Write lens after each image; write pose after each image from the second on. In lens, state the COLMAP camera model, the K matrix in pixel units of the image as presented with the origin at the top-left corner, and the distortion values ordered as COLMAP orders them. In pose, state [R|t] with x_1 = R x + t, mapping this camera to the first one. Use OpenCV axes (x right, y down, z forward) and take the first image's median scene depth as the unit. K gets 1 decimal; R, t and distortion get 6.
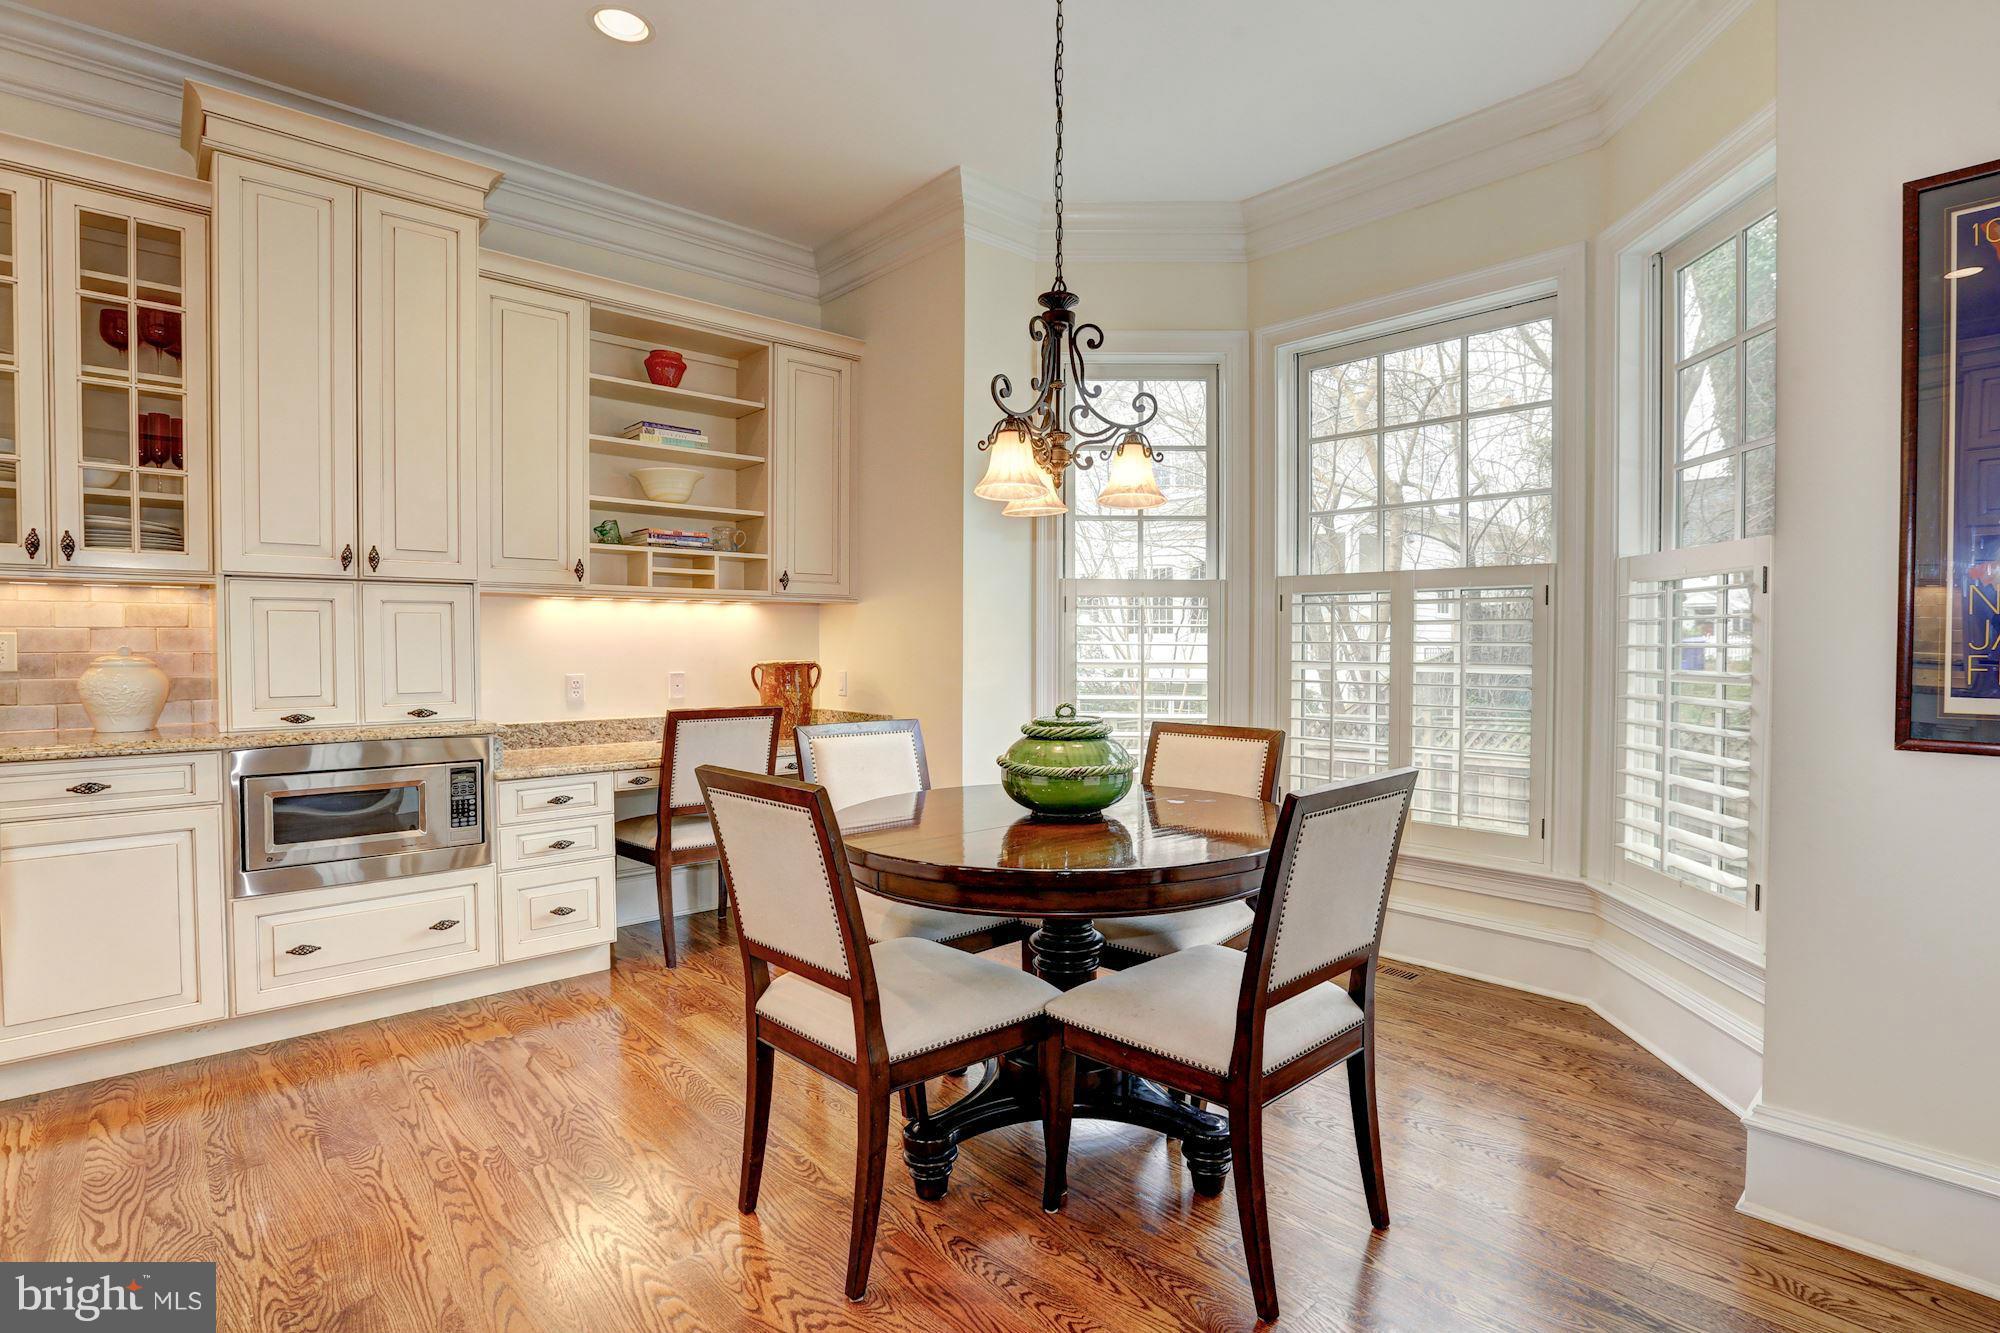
lens RADIAL K [[986.1, 0, 1048.6], [0, 986.1, 660.5], [0, 0, 1]] dist [-0.011822, 0.001033]
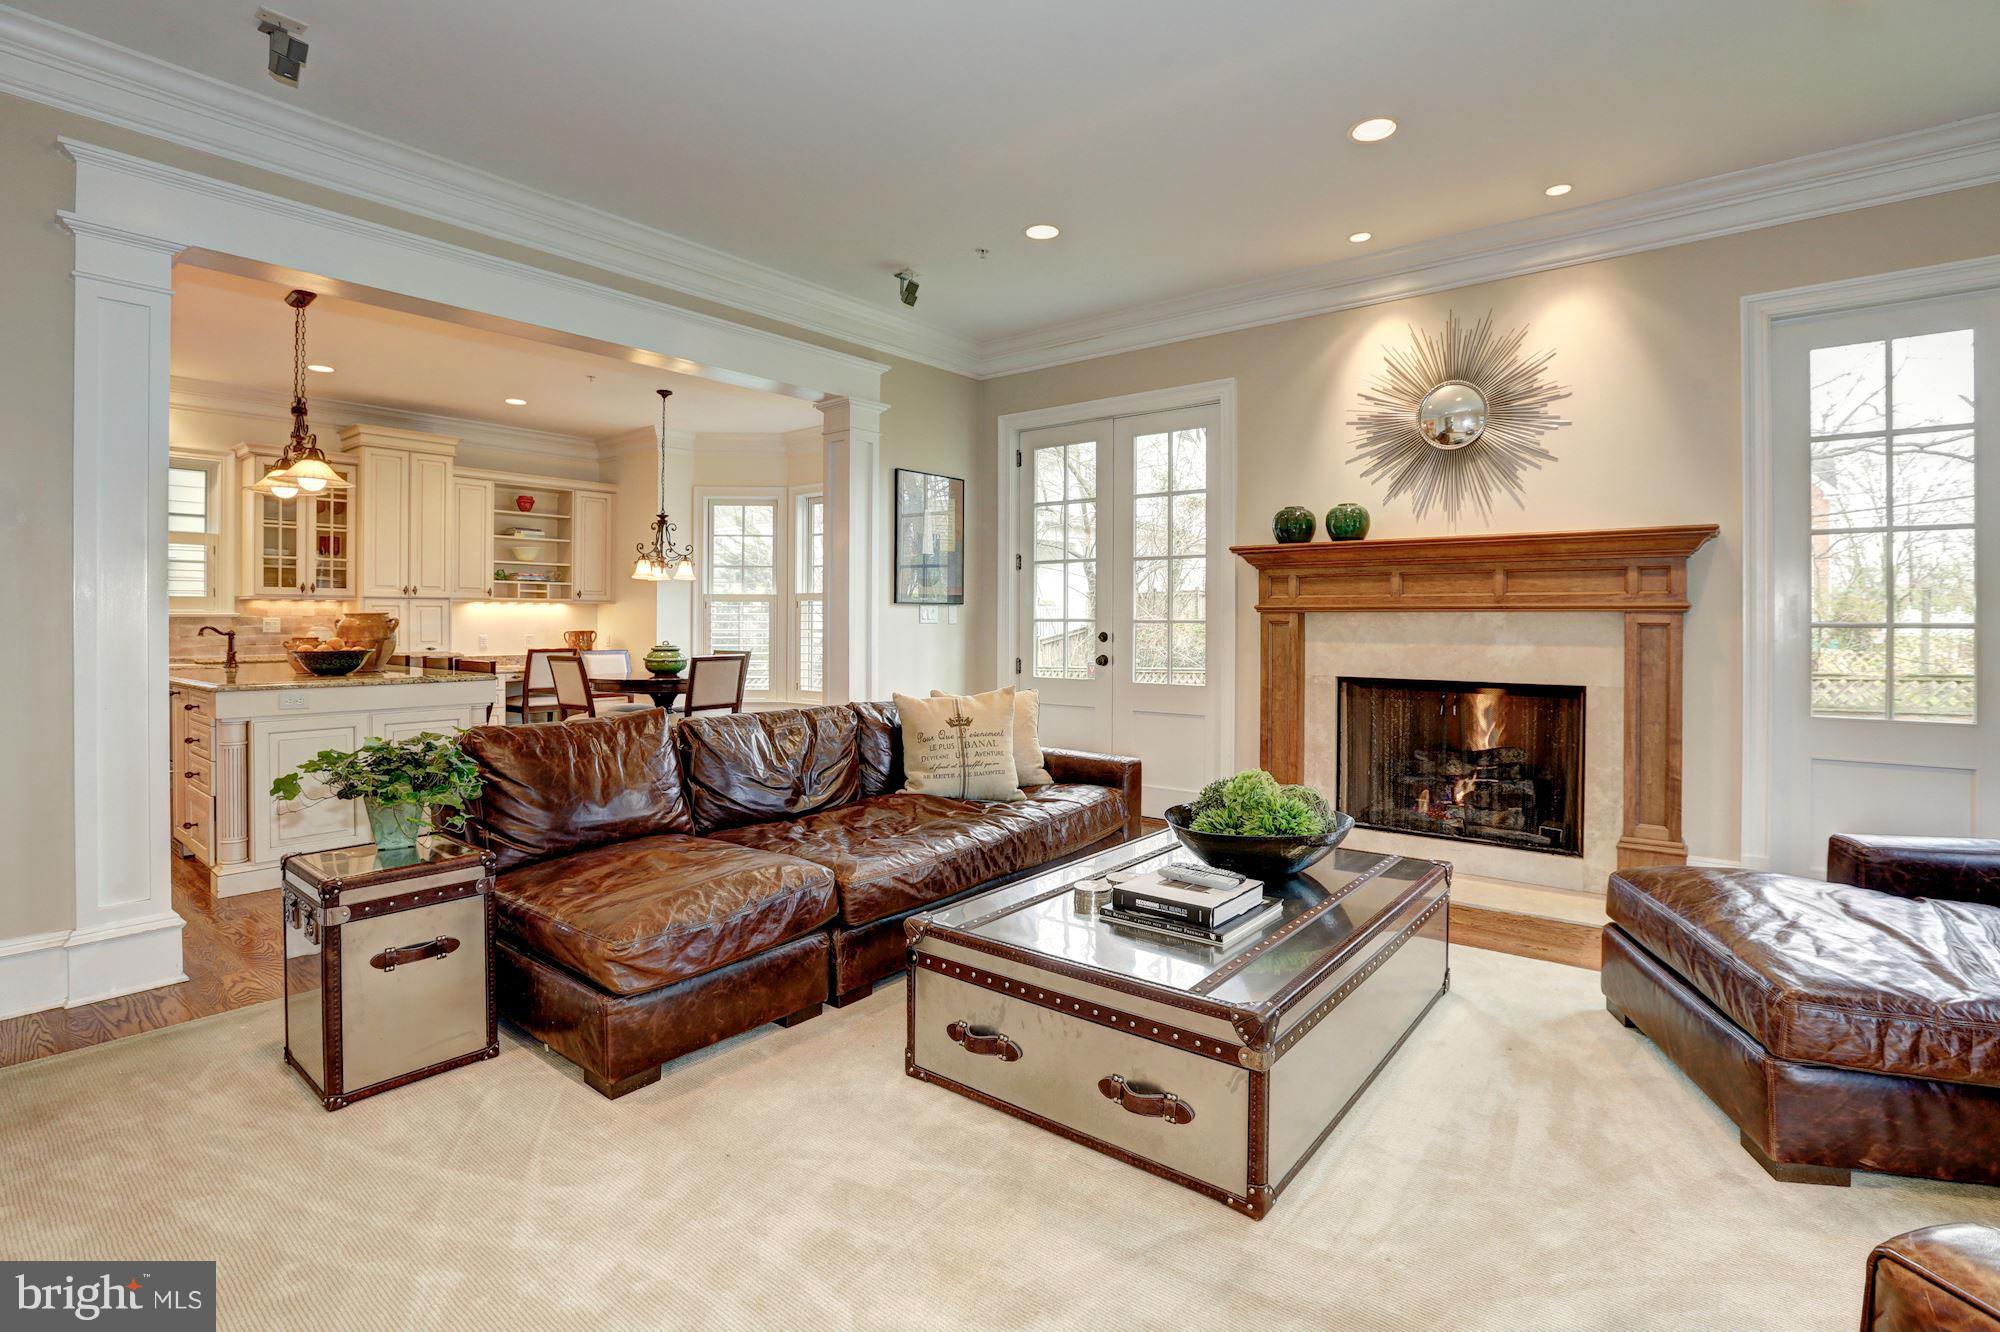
lens RADIAL K [[939.1, 0, 995.1], [0, 939.1, 624.6], [0, 0, 1]] dist [-0.025986, 0.000929]
pose [[0.990555, -0.001160, 0.137109, 0.534838], [0.003240, 0.999883, -0.014946, 0.032849], [-0.137076, 0.015249, 0.990443, -1.748853]]
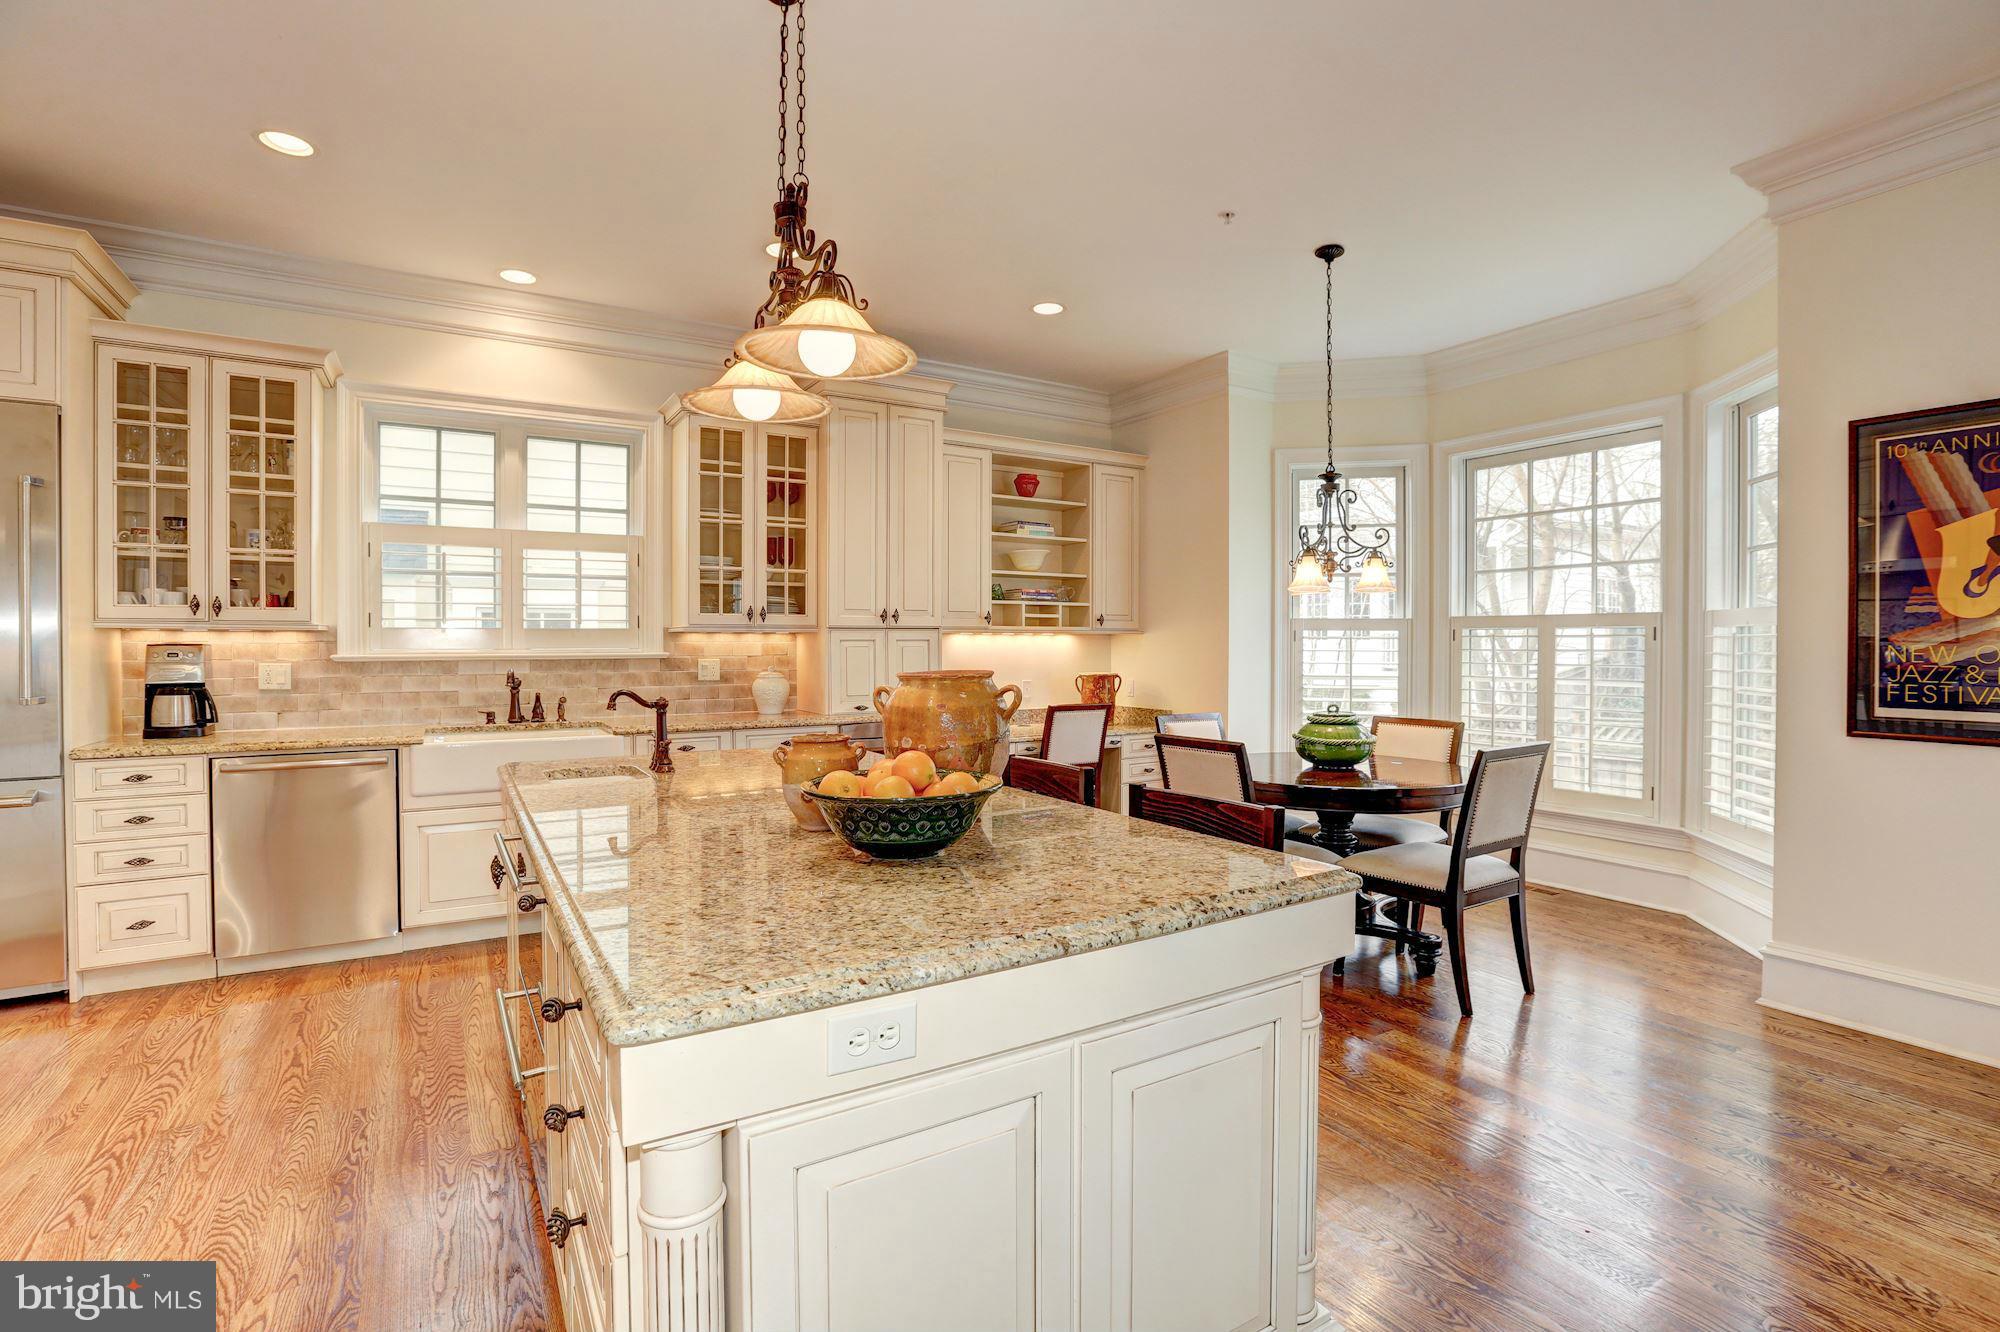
lens RADIAL K [[926.2, 0, 985.2], [0, 926.2, 653.8], [0, 0, 1]] dist [-0.010927, 0.000561]
pose [[0.977638, 0.000502, -0.210295, -0.191093], [-0.002117, 0.999970, -0.007456, -0.025559], [0.210285, 0.007734, 0.977610, -0.586693]]
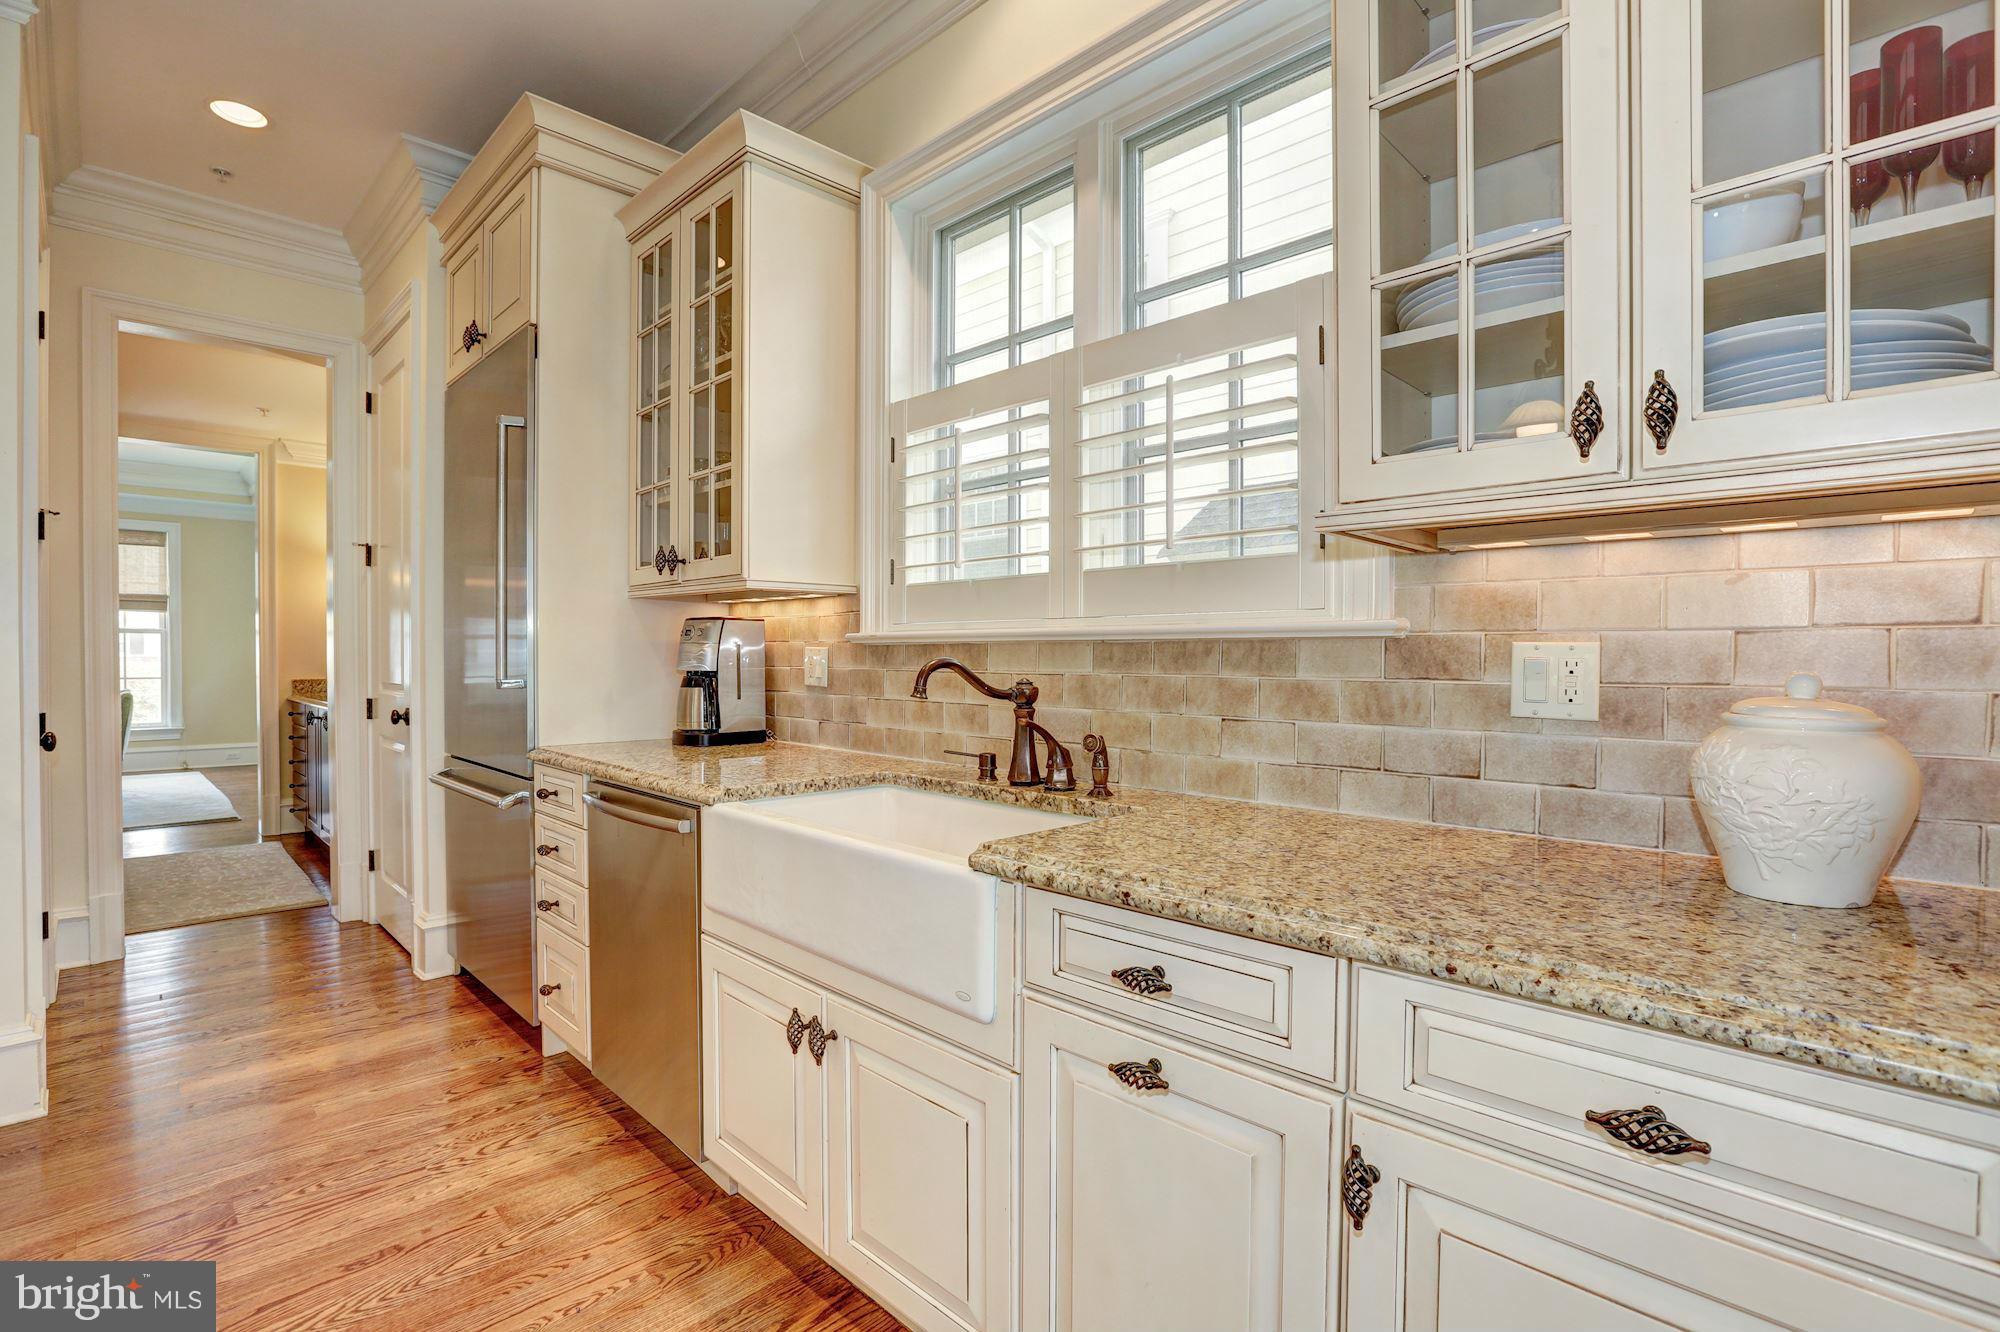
lens RADIAL K [[921.4, 0, 964.6], [0, 921.4, 667.0], [0, 0, 1]] dist [-0.031382, 0.000423]
pose [[0.033225, 0.014016, -0.999350, -0.593308], [-0.021362, 0.999683, 0.013311, -0.014474], [0.999220, 0.020906, 0.033514, 0.644266]]
